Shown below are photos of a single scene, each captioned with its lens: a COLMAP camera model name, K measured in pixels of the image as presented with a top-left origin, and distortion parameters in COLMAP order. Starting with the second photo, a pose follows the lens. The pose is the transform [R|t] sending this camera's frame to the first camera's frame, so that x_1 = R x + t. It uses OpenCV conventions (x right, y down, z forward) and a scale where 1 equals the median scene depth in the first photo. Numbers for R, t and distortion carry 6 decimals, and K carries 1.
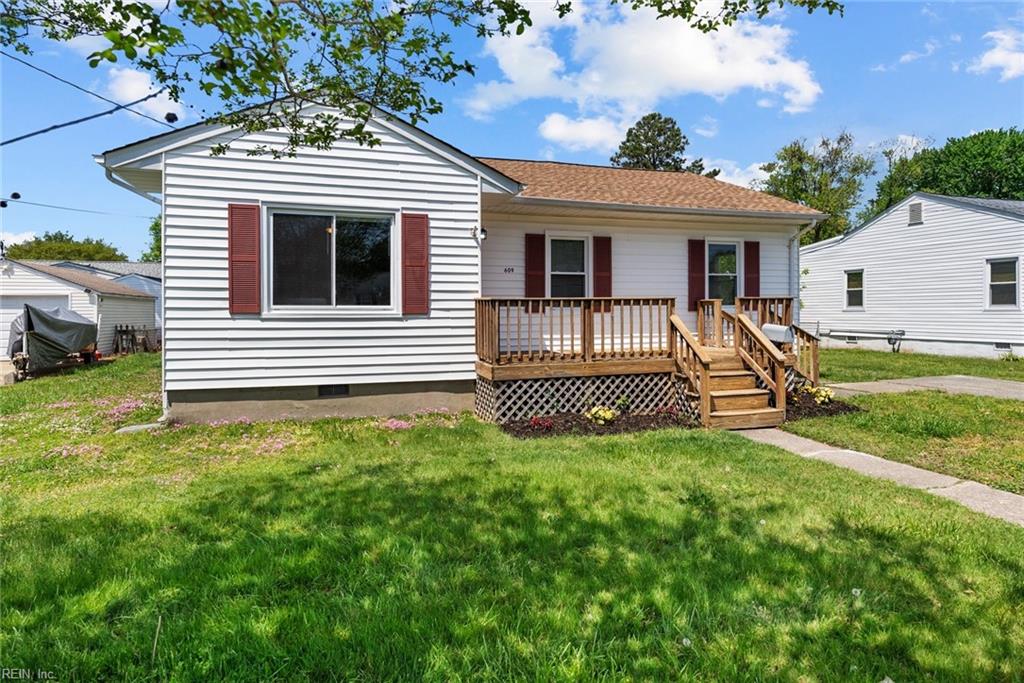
lens RADIAL K [[590.1, 0, 512.9], [0, 590.1, 302.9], [0, 0, 1]] dist [0.002804, 0.000075]
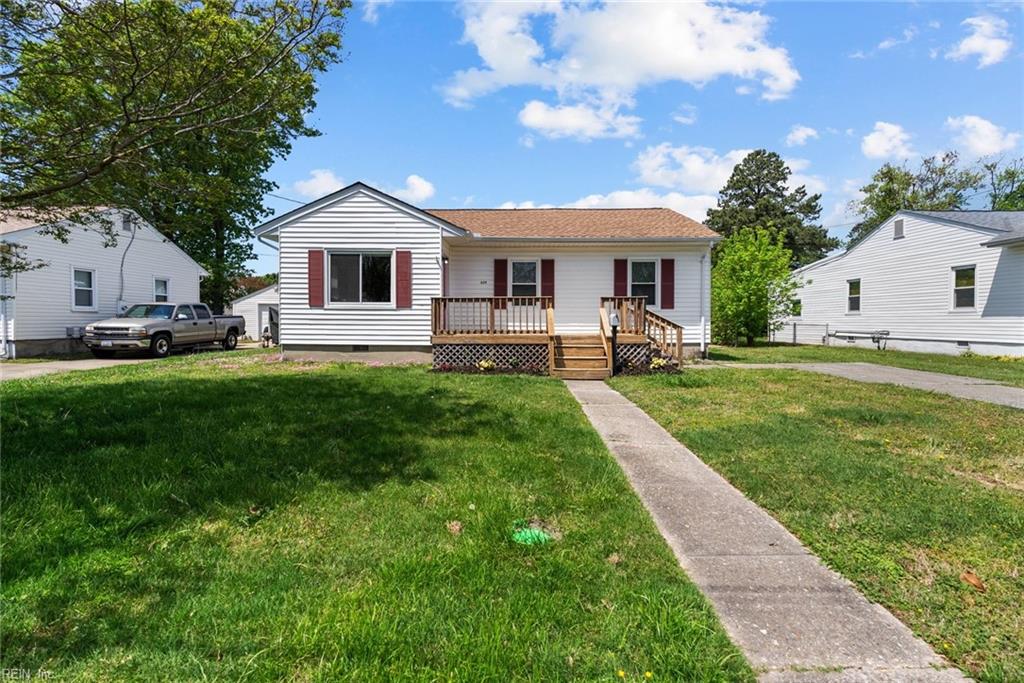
lens RADIAL K [[464.9, 0, 512.8], [0, 464.9, 321.4], [0, 0, 1]] dist [-0.001266, 0.000157]
pose [[0.945848, 0.008379, -0.324503, 0.478692], [-0.003667, 0.999879, 0.015130, 0.031082], [0.324590, -0.013121, 0.945764, -0.174561]]
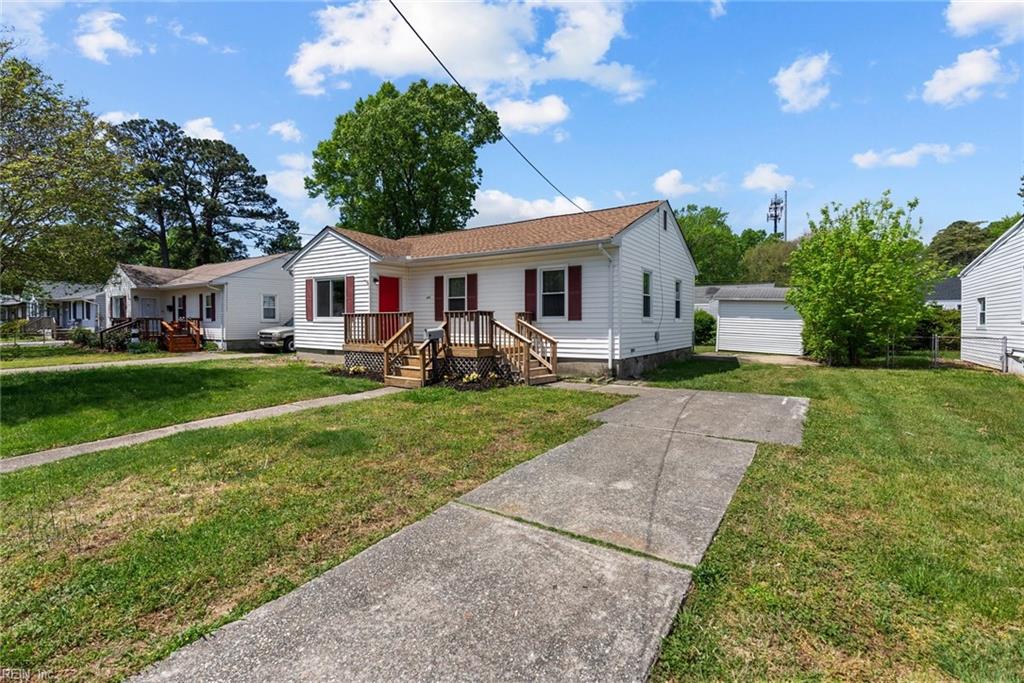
lens RADIAL K [[464.9, 0, 512.8], [0, 464.9, 321.4], [0, 0, 1]] dist [-0.001266, 0.000157]
pose [[0.609929, 0.005166, -0.792439, 1.285836], [0.004624, 0.999939, 0.010078, 0.005092], [0.792442, -0.009812, 0.609868, 0.326042]]
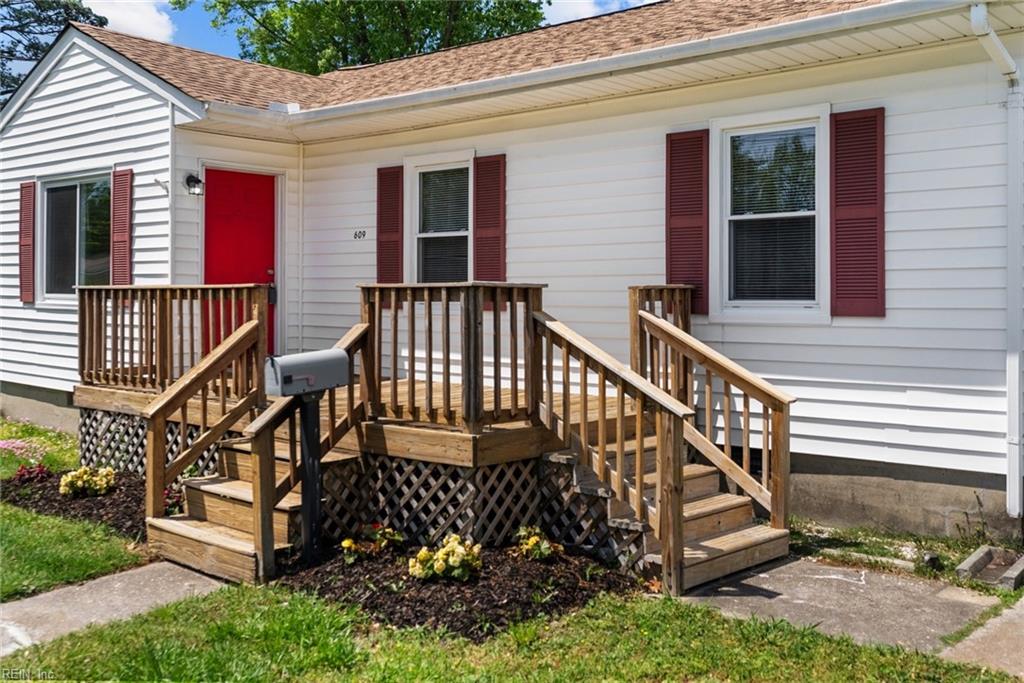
lens RADIAL K [[1047.7, 0, 483.5], [0, 1047.7, 276.5], [0, 0, 1]] dist [0.017478, 0.013053]
pose [[0.483284, -0.004690, -0.875451, 0.948230], [0.003814, 0.999987, -0.003252, -0.010453], [0.875455, -0.001767, 0.483296, 0.606081]]
